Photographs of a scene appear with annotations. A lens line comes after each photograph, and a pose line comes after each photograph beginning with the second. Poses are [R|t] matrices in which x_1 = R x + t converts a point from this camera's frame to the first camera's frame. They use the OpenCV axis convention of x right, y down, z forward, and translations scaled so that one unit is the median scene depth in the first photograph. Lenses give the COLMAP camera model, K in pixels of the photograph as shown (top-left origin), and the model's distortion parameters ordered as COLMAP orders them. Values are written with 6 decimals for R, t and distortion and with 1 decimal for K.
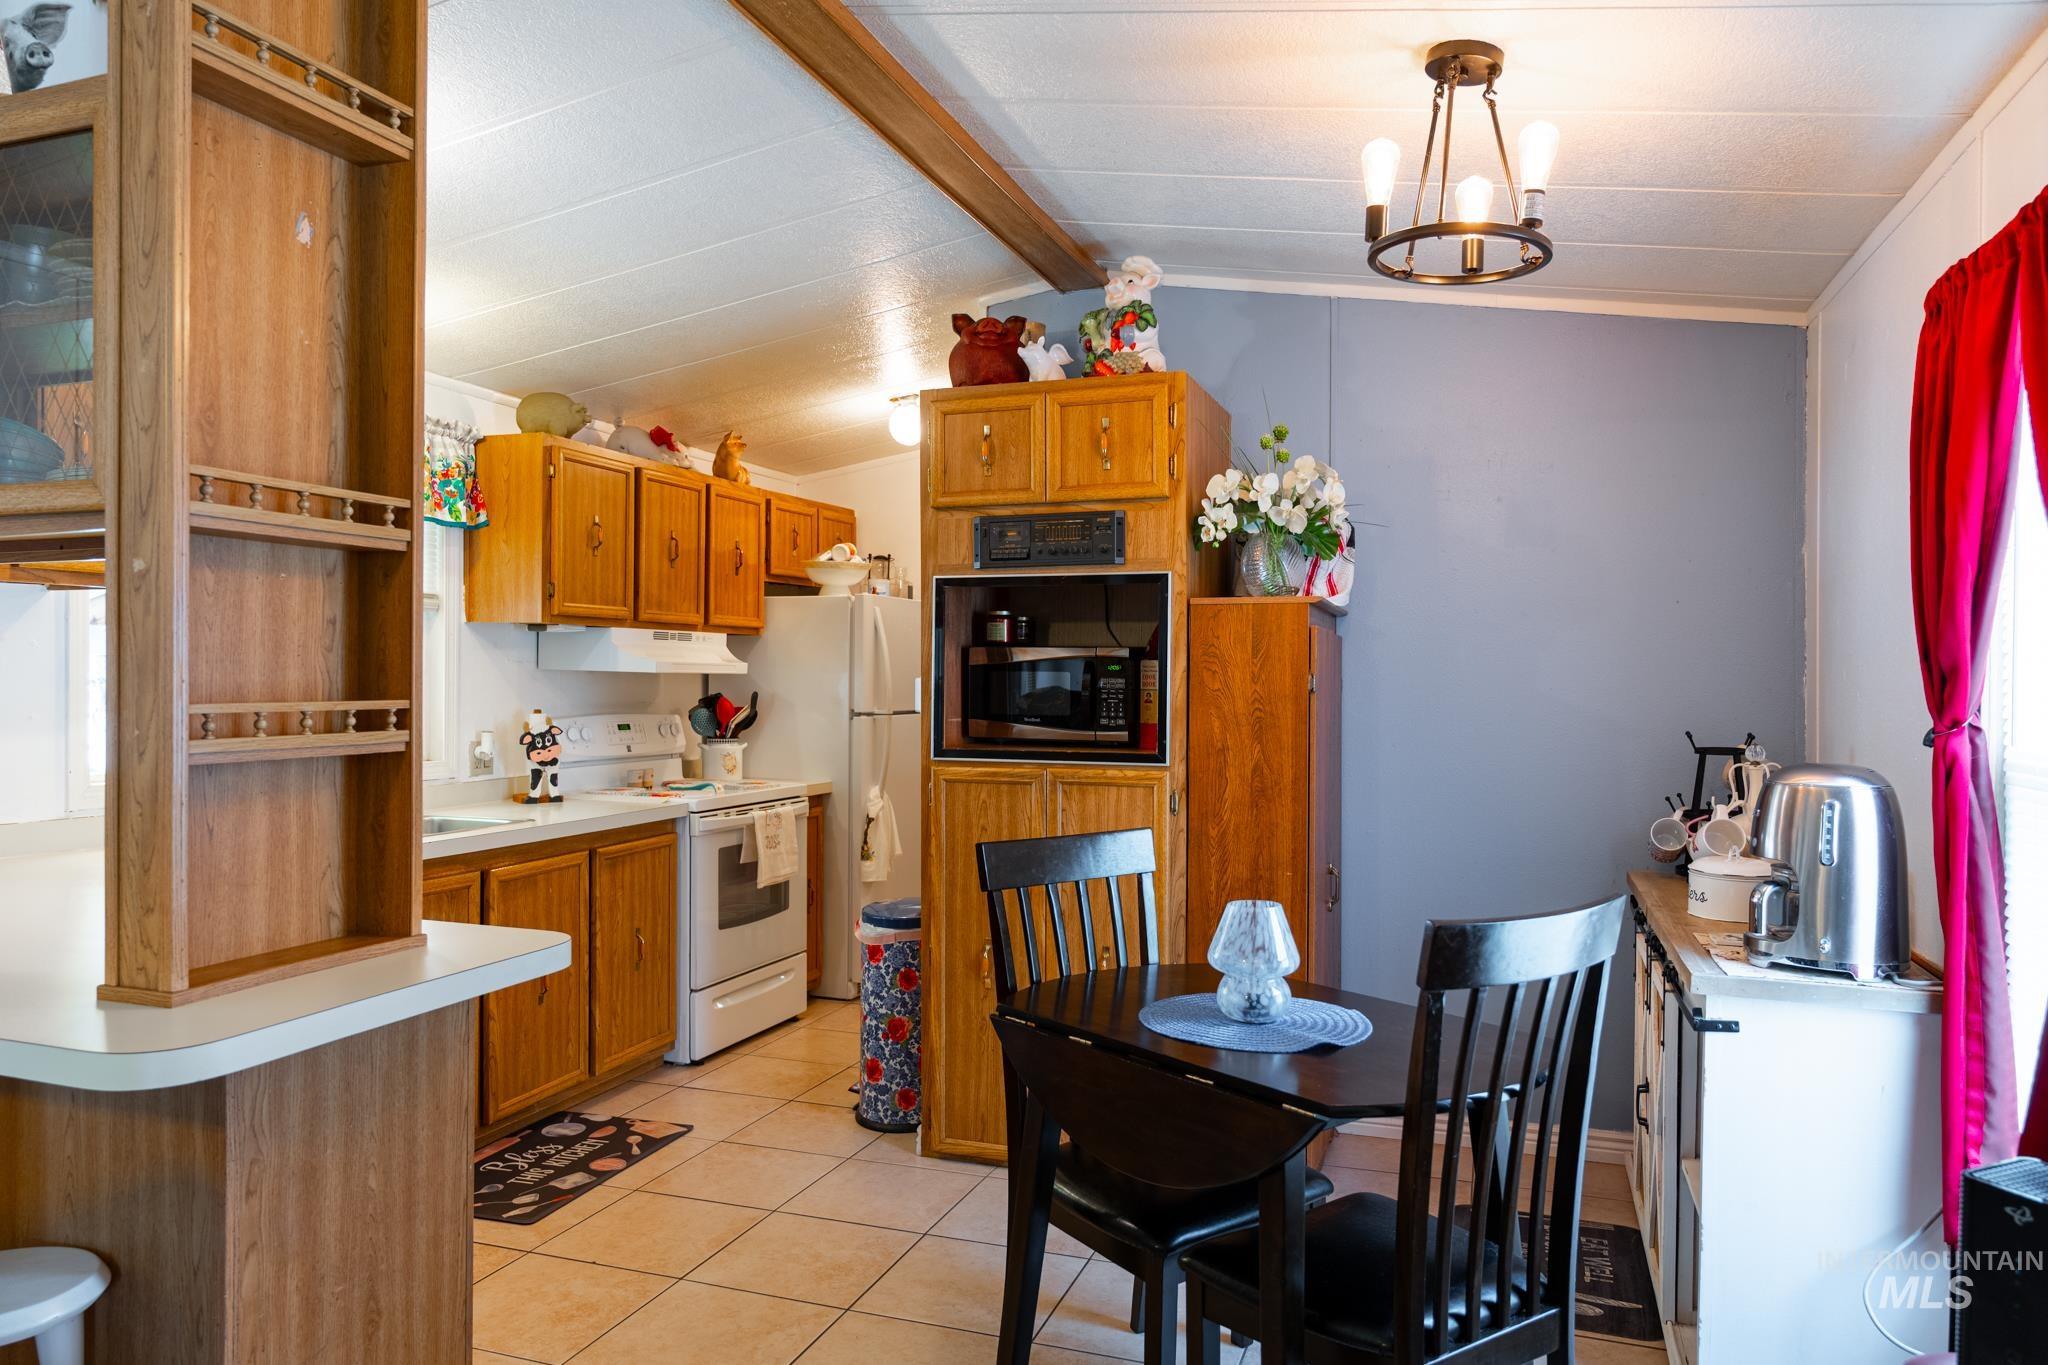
lens RADIAL K [[1375.7, 0, 1011.4], [0, 1375.7, 683.3], [0, 0, 1]] dist [-0.010445, 0.002659]
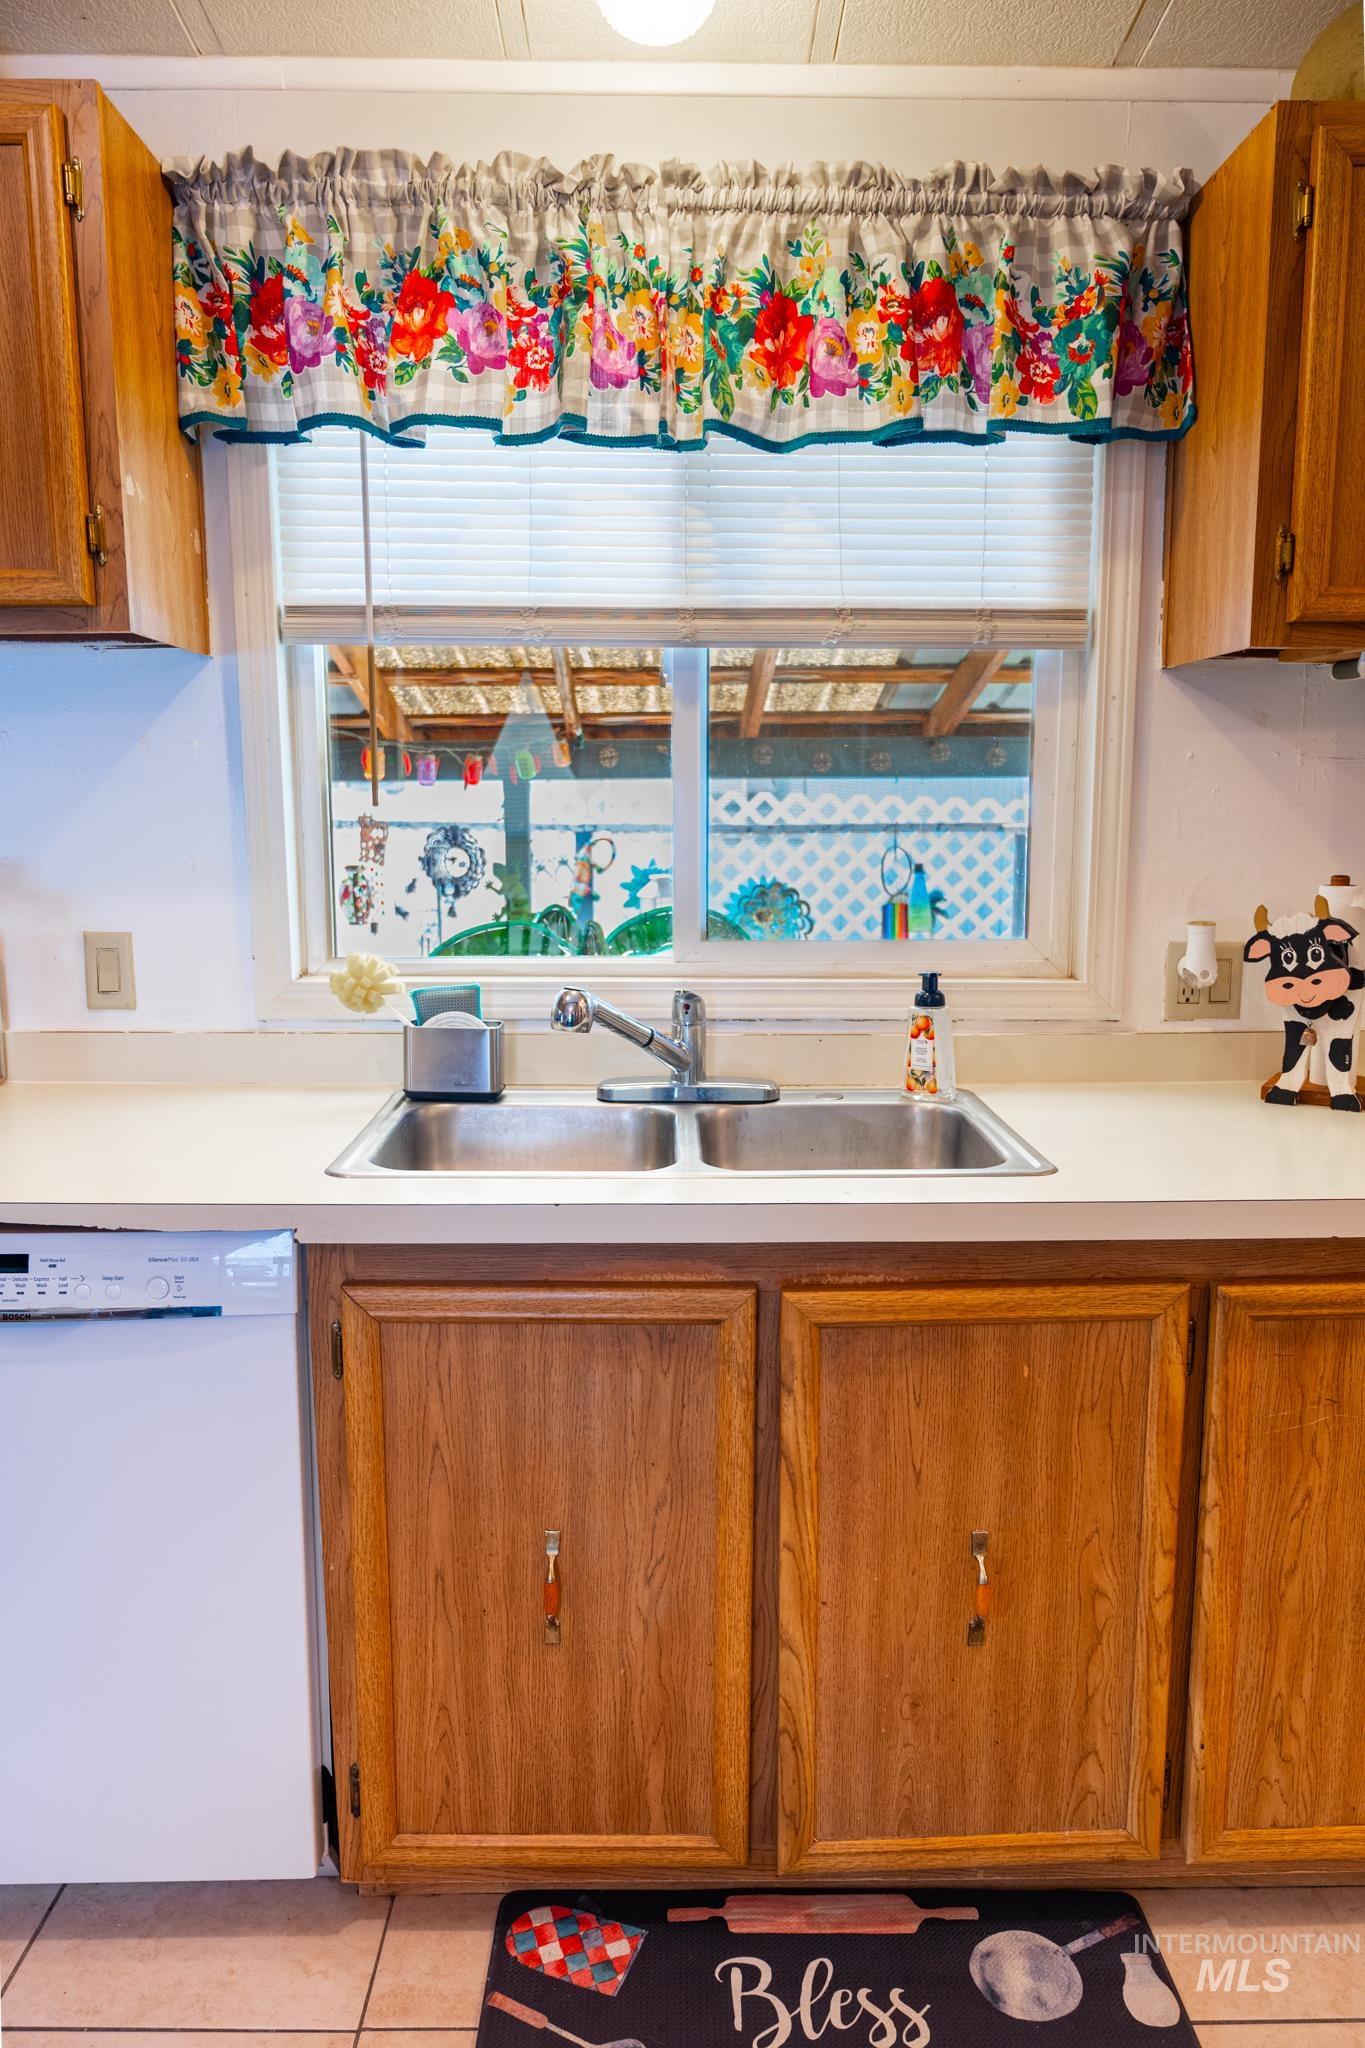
lens RADIAL K [[1375.7, 0, 680.4], [0, 1375.7, 1018.7], [0, 0, 1]] dist [-0.010445, 0.002659]
pose [[0.354929, 0.136607, -0.924859, -0.029655], [0.000665, 0.989230, 0.146370, 0.001274], [0.934893, -0.052566, 0.351015, 0.623505]]
